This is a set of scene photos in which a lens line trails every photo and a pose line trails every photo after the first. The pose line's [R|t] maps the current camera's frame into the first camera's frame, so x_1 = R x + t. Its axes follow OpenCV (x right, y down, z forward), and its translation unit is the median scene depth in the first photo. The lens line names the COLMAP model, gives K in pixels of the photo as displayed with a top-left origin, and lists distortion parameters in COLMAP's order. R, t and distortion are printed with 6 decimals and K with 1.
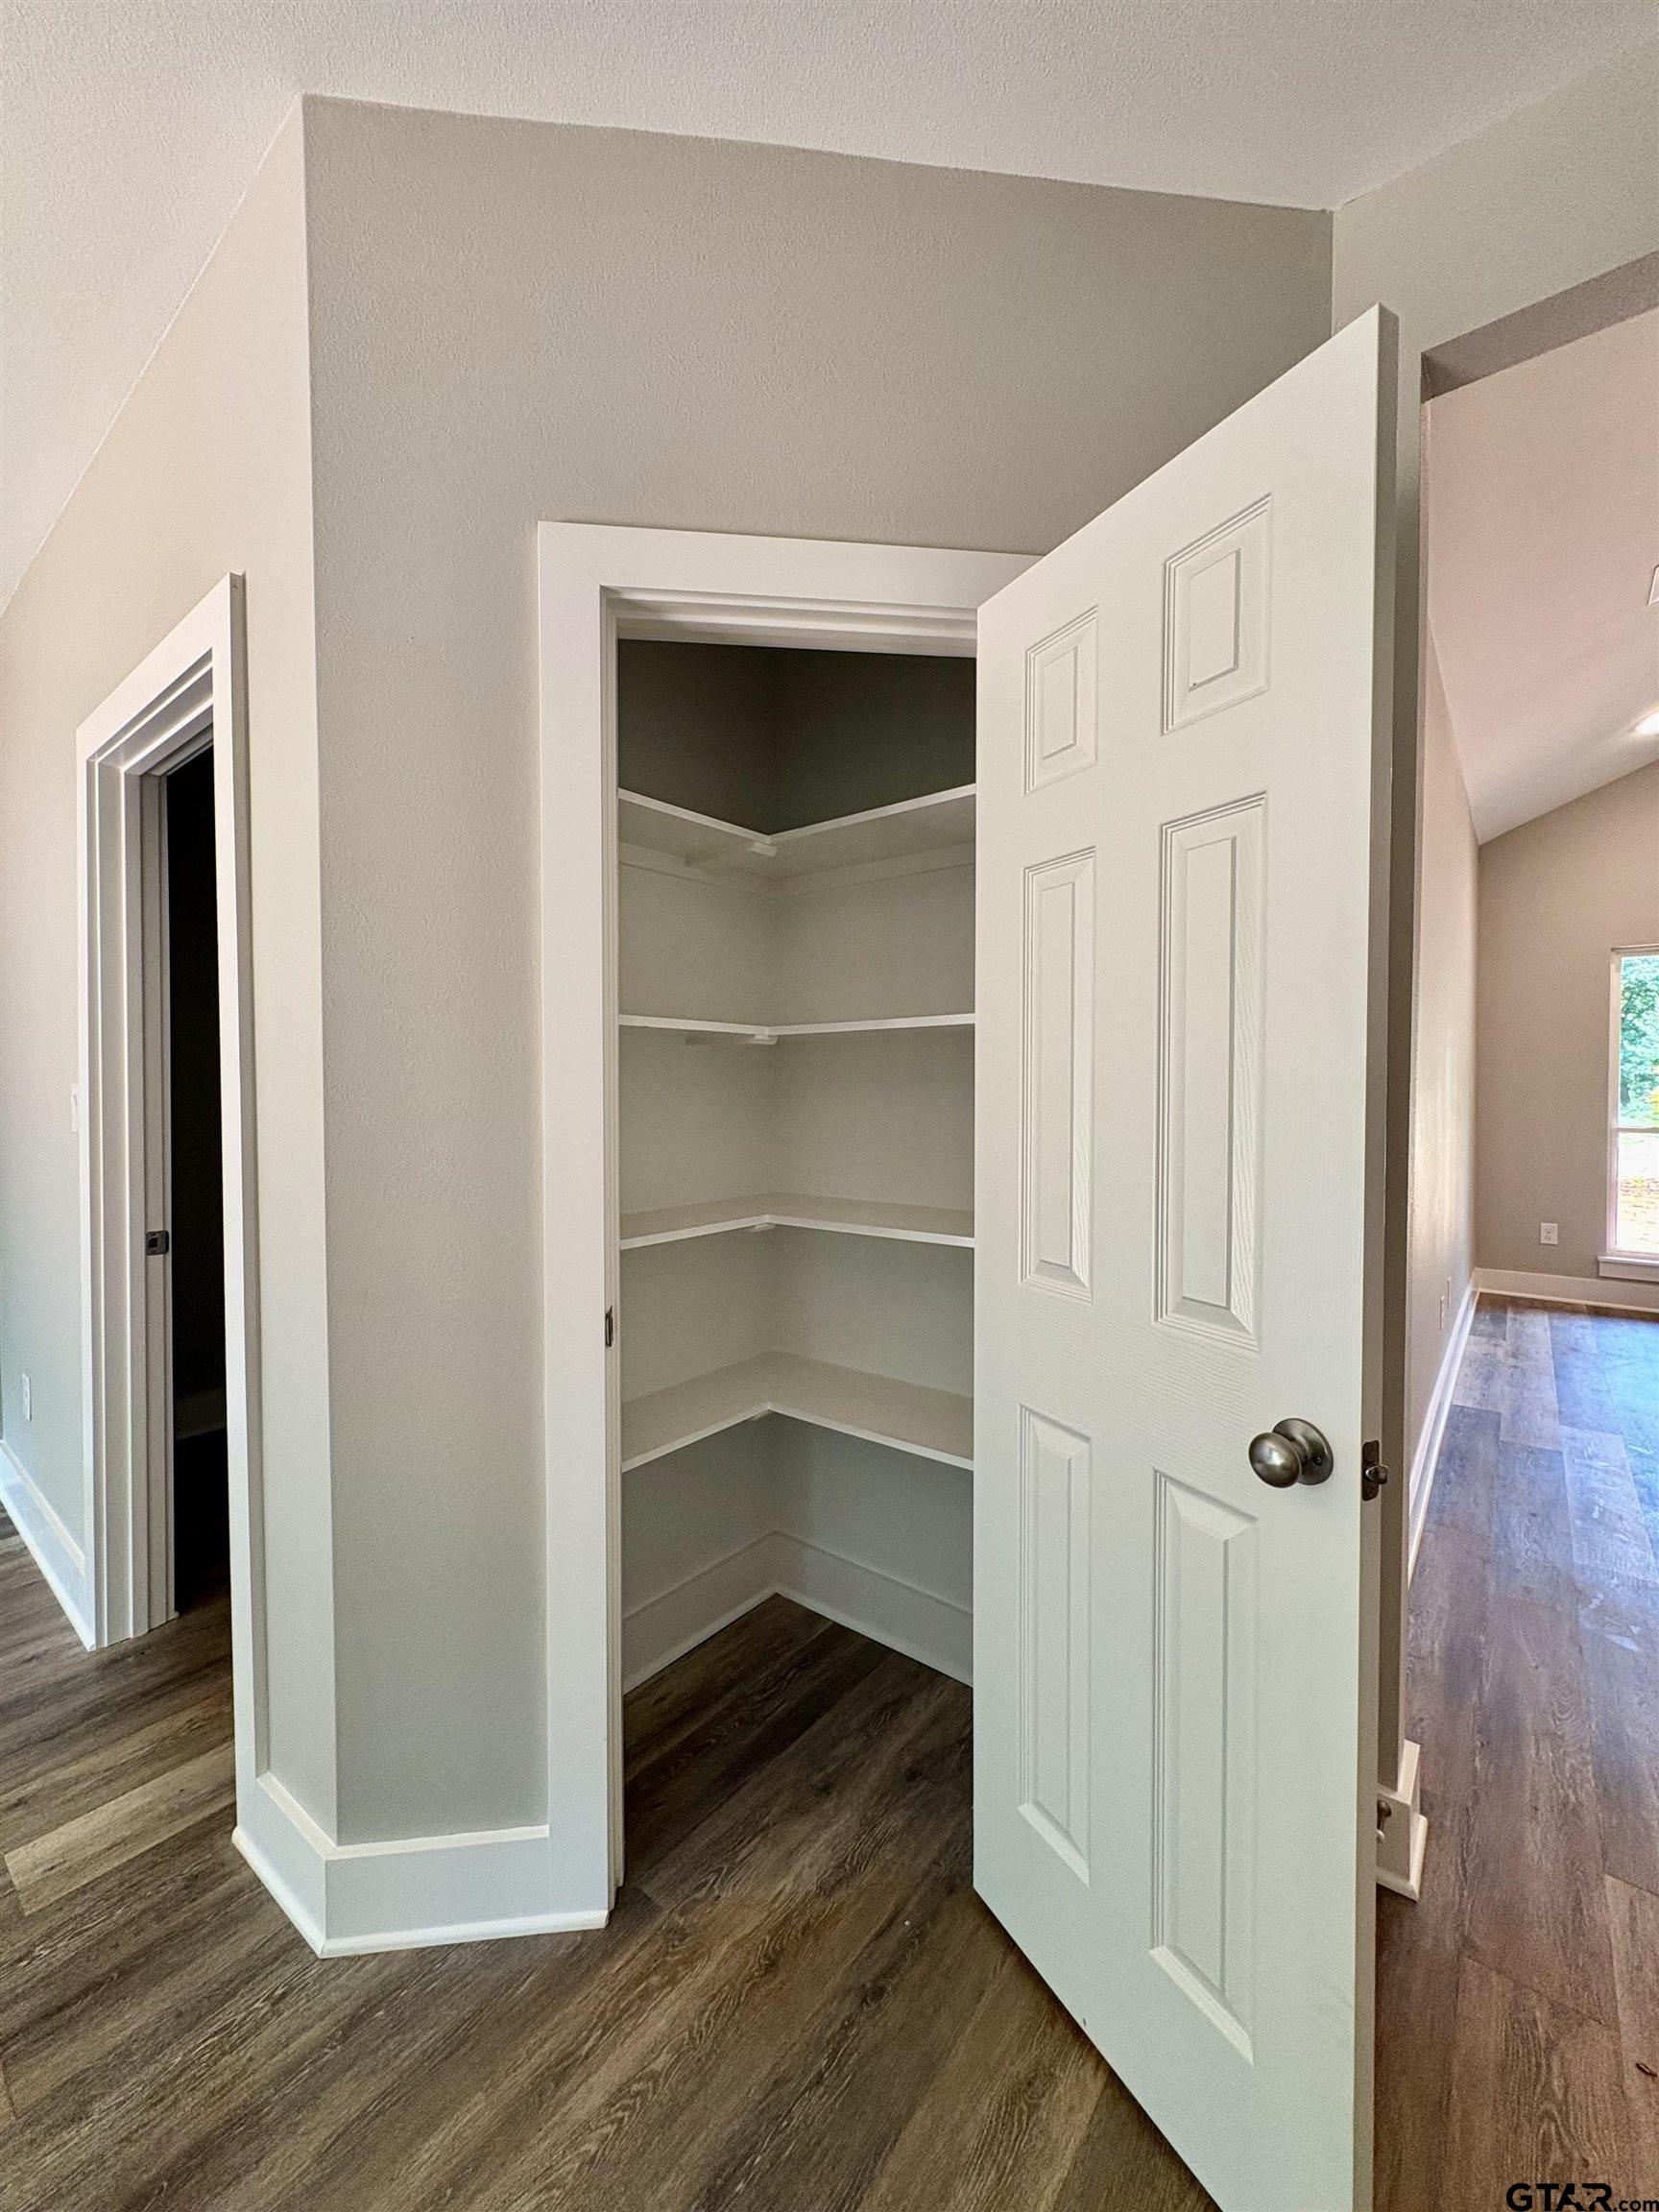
lens RADIAL K [[879.9, 0, 828.5], [0, 879.9, 1094.1], [0, 0, 1]] dist [-0.000794, -0.000064]
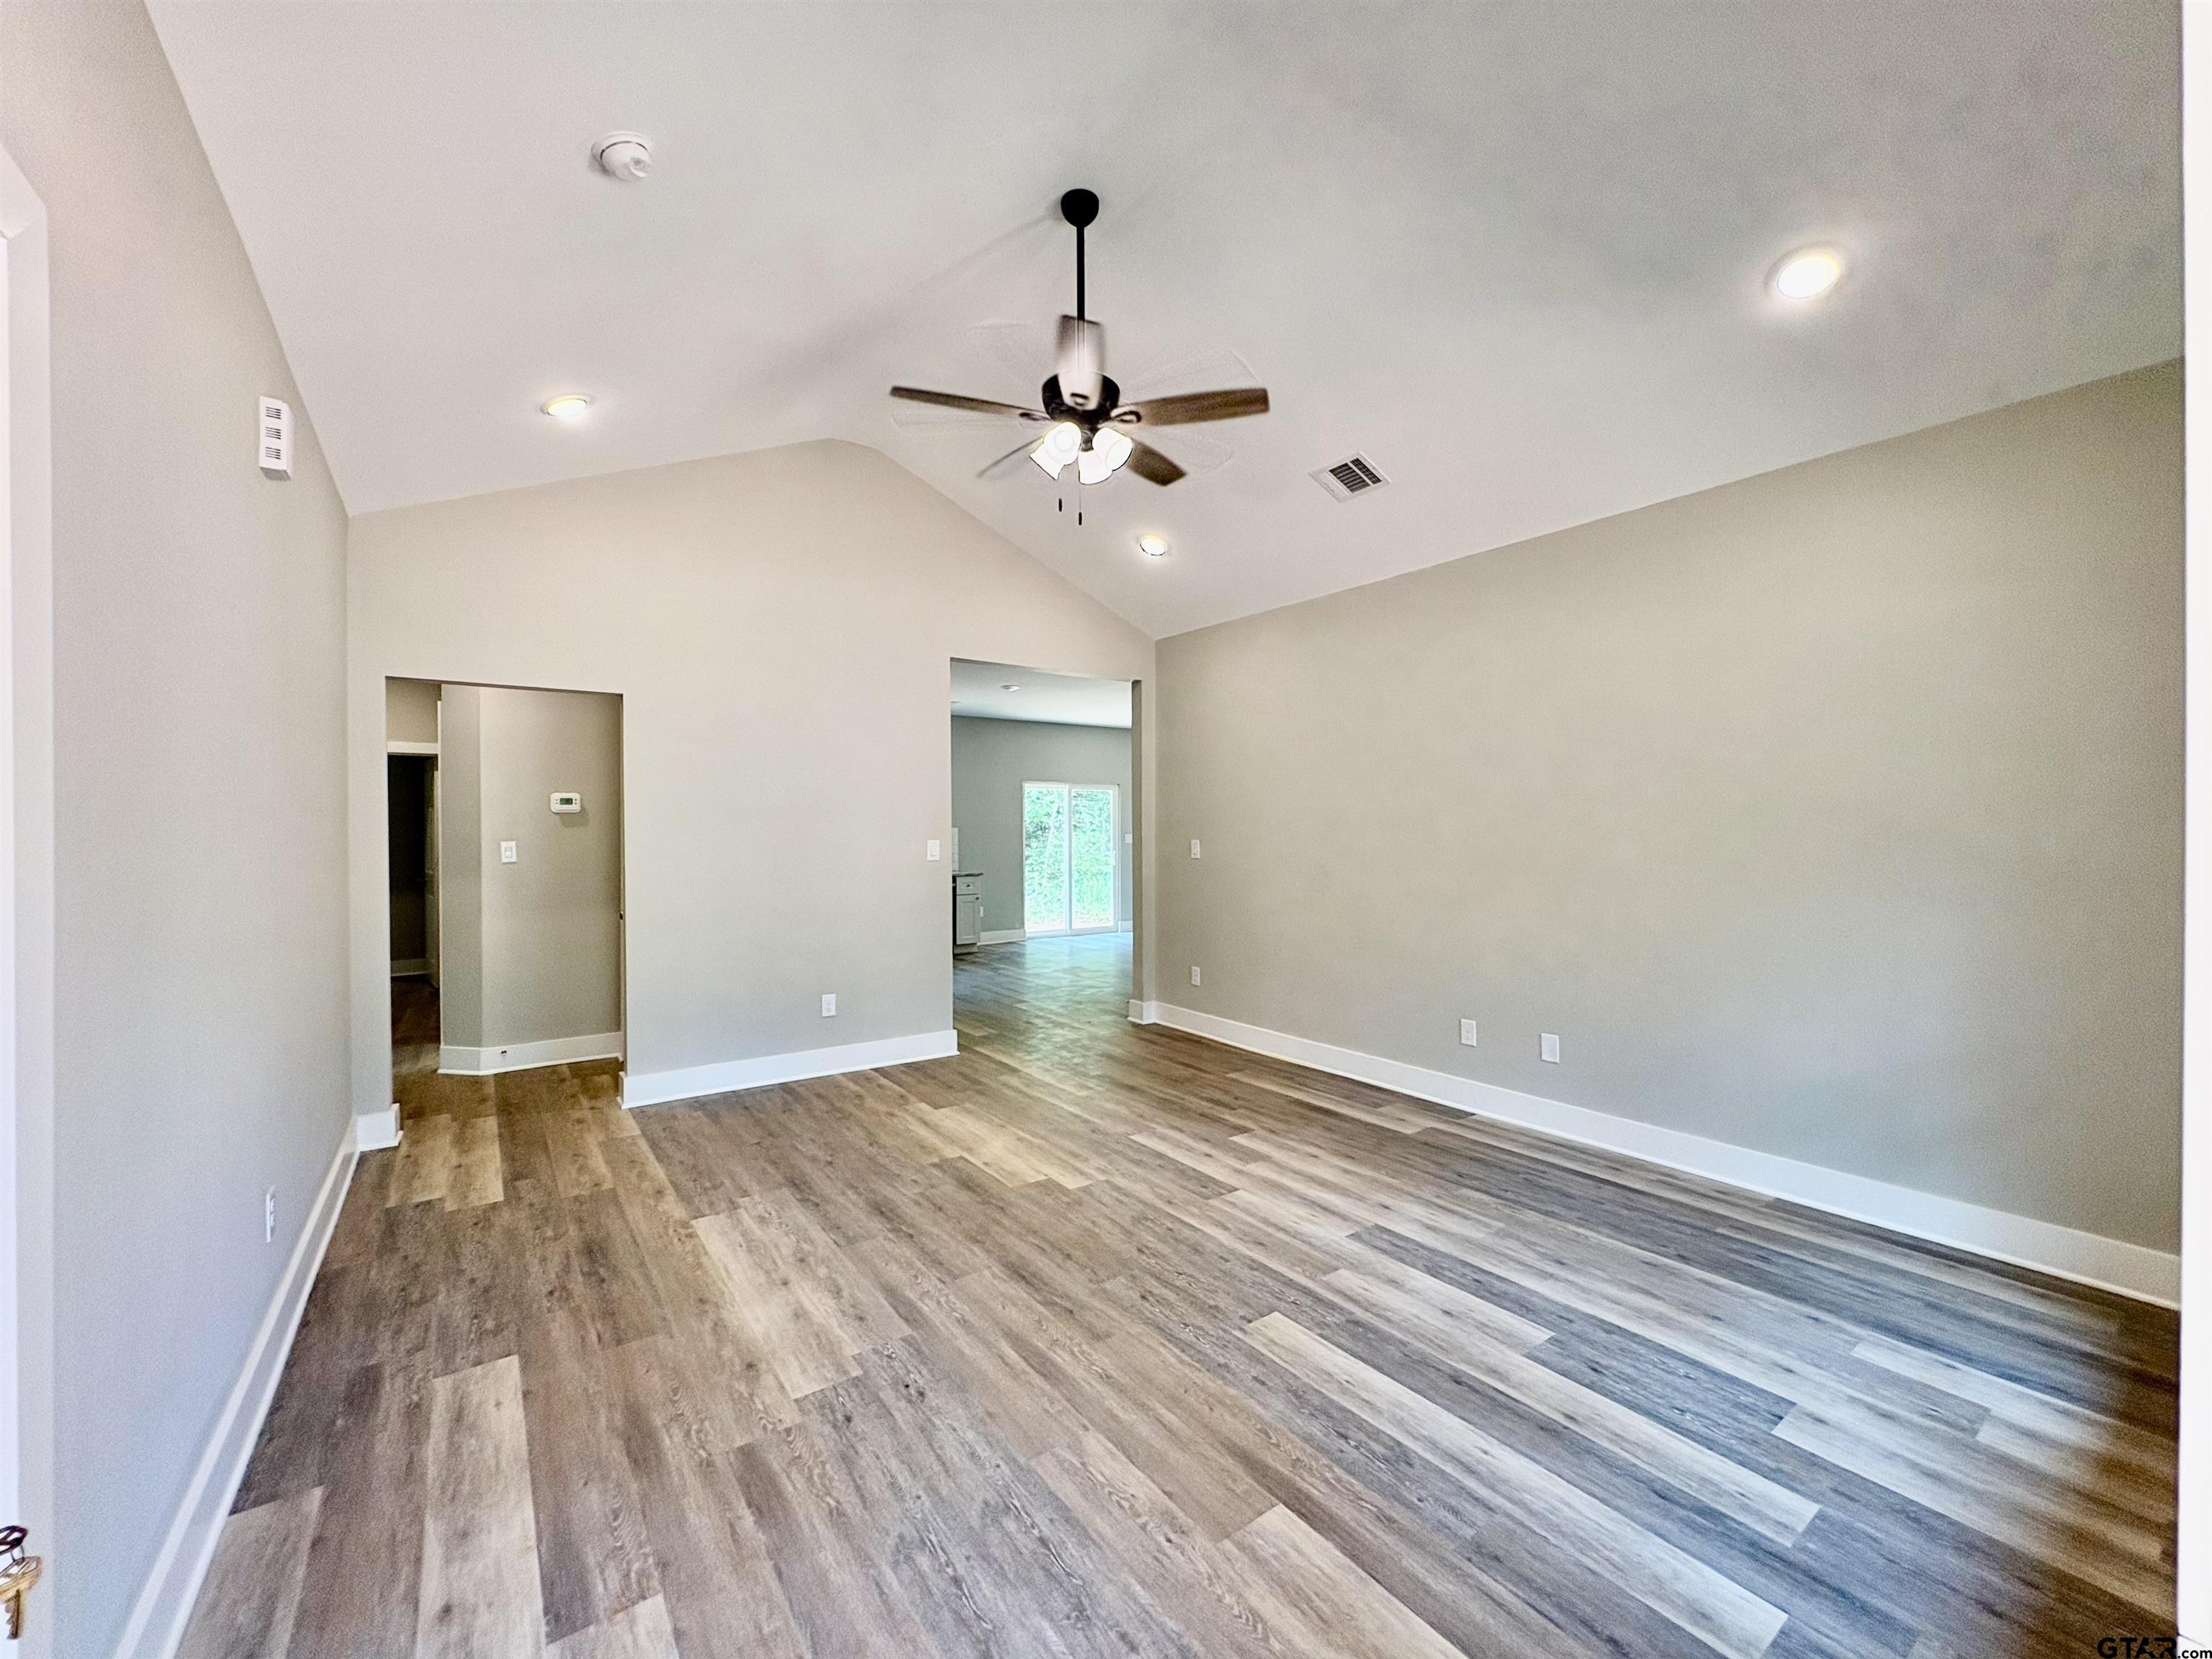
lens RADIAL K [[879.9, 0, 1106.0], [0, 879.9, 829.5], [0, 0, 1]] dist [-0.000794, -0.000064]
pose [[-0.268316, 0.006344, -0.963310, 2.615260], [-0.011673, 0.999883, 0.009836, -0.054130], [0.963260, 0.013883, -0.268211, 1.087013]]
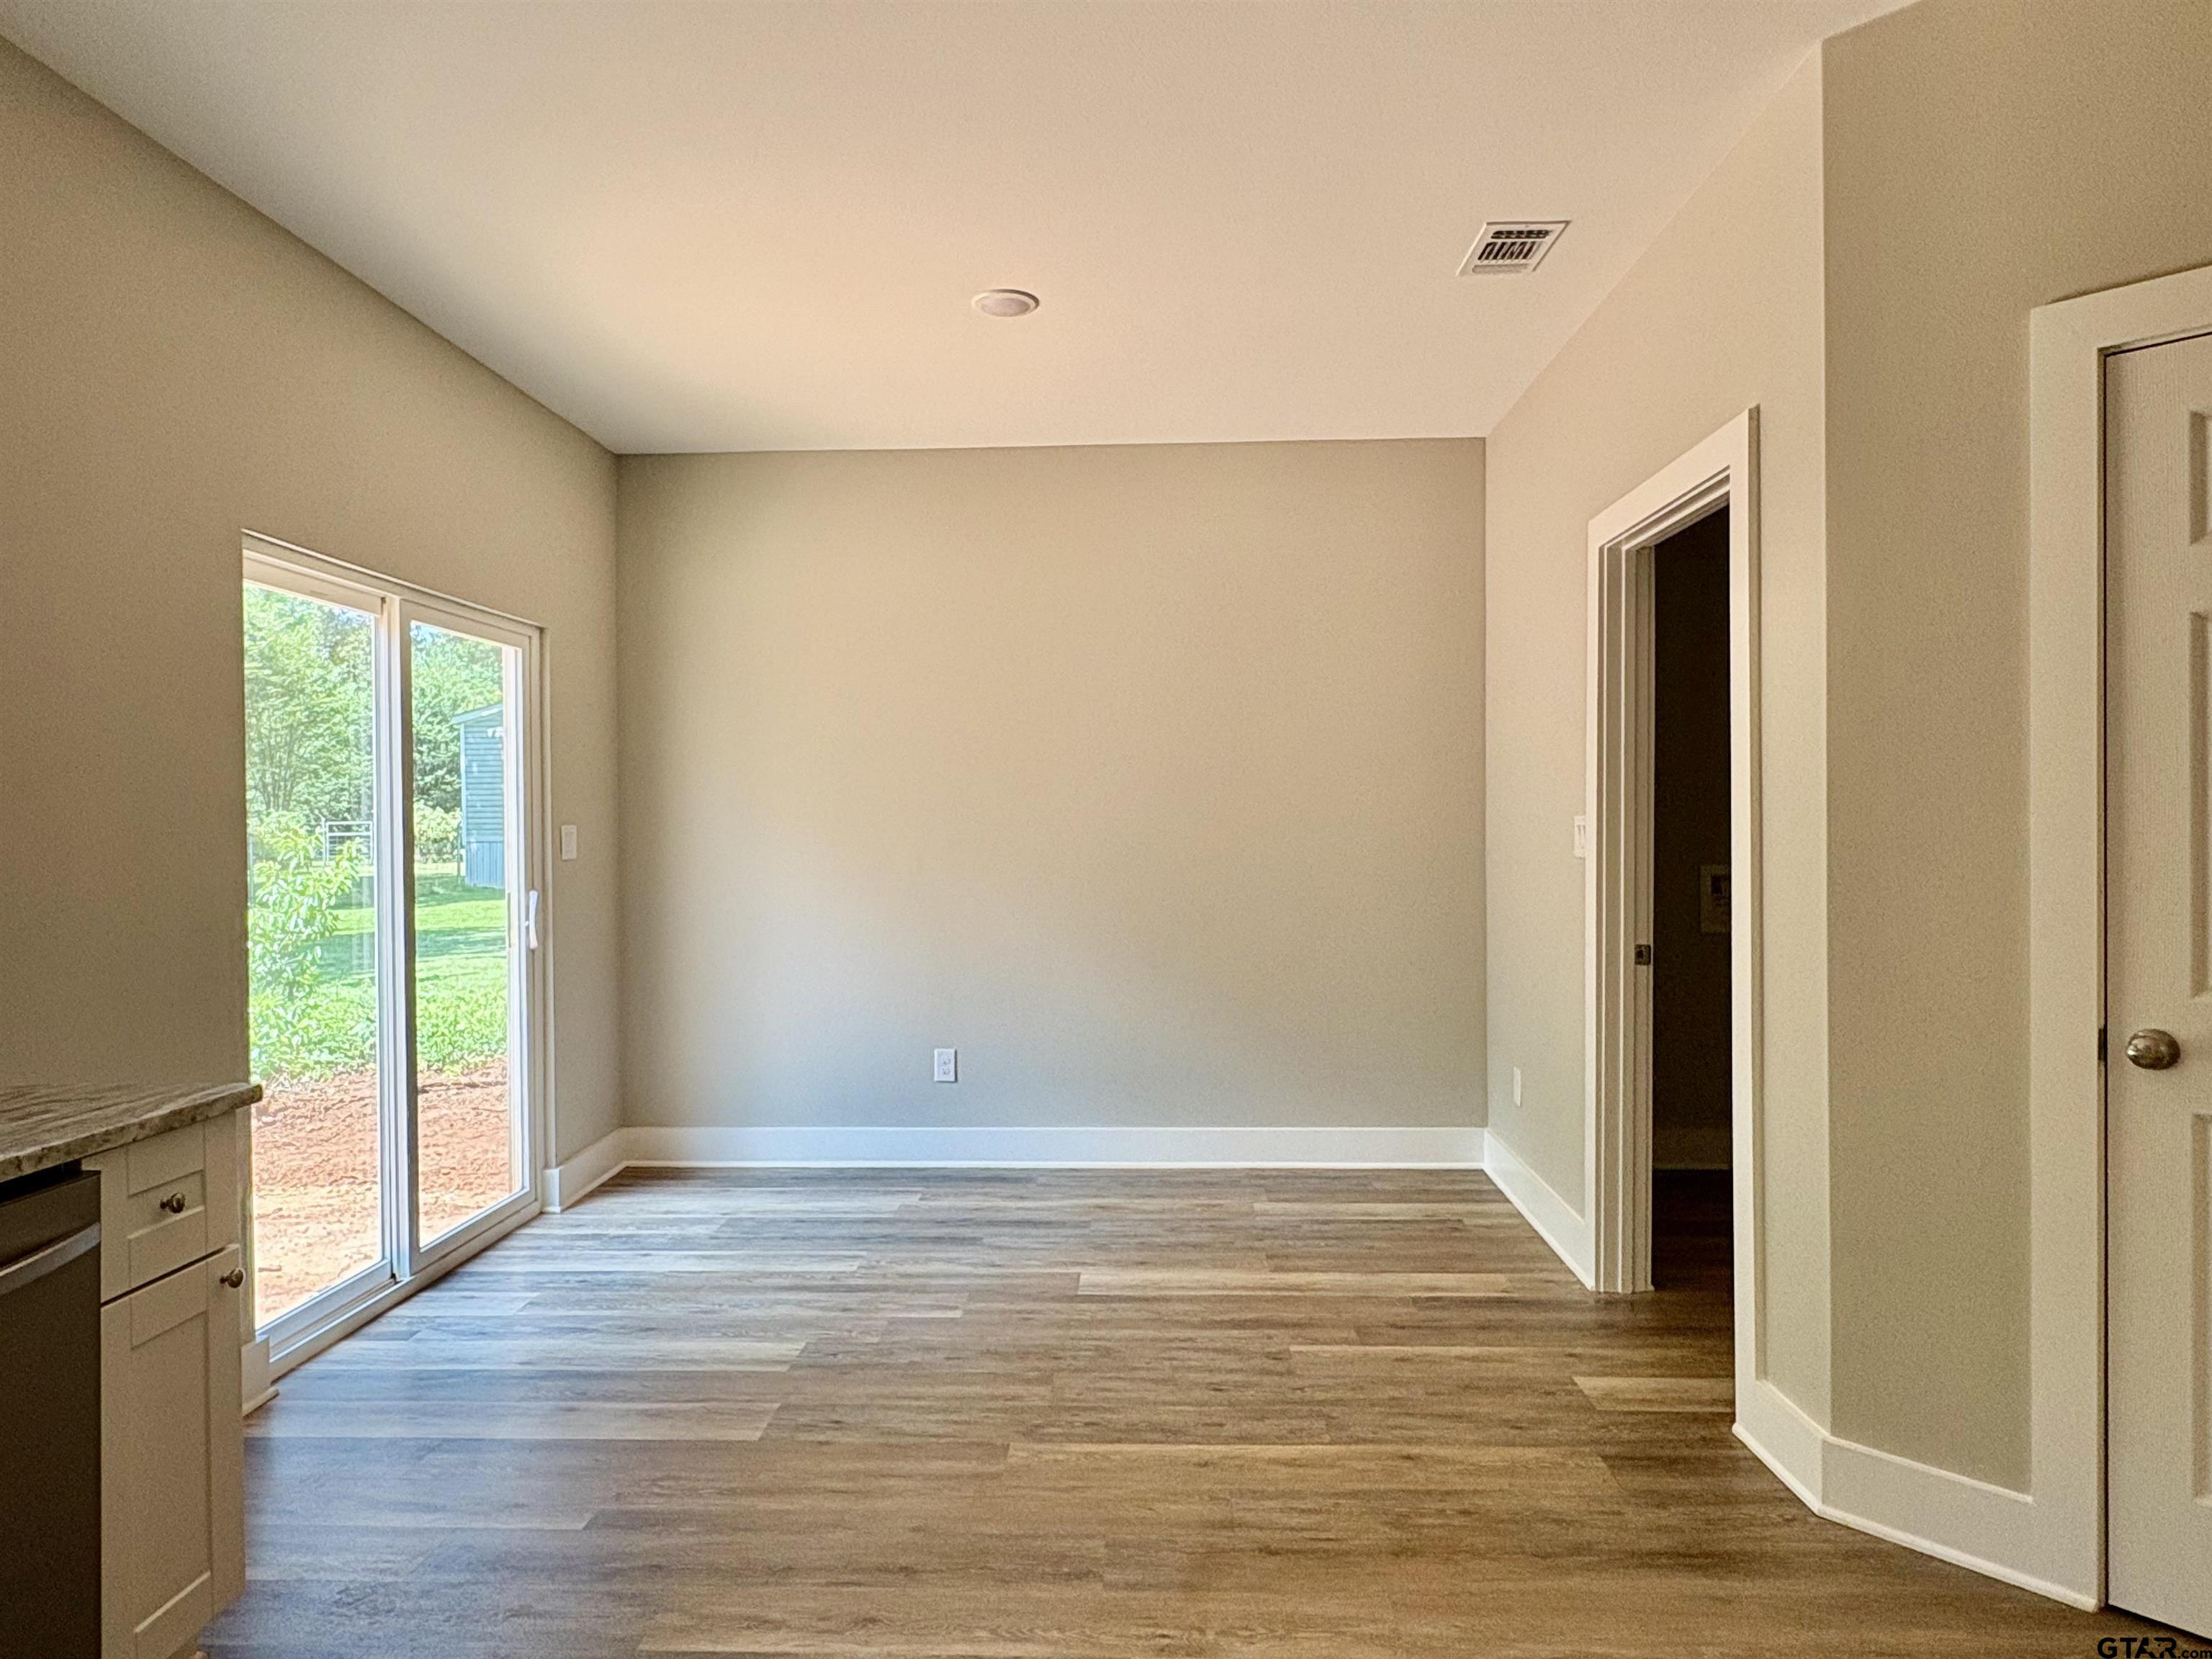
lens RADIAL K [[1329.2, 0, 1099.2], [0, 1329.2, 831.4], [0, 0, 1]] dist [-0.000517, 0.001716]
pose [[0.593585, 0.004817, -0.804757, 0.154958], [-0.008812, 0.999961, -0.000513, 0.012919], [0.804723, 0.007396, 0.593604, -0.447475]]
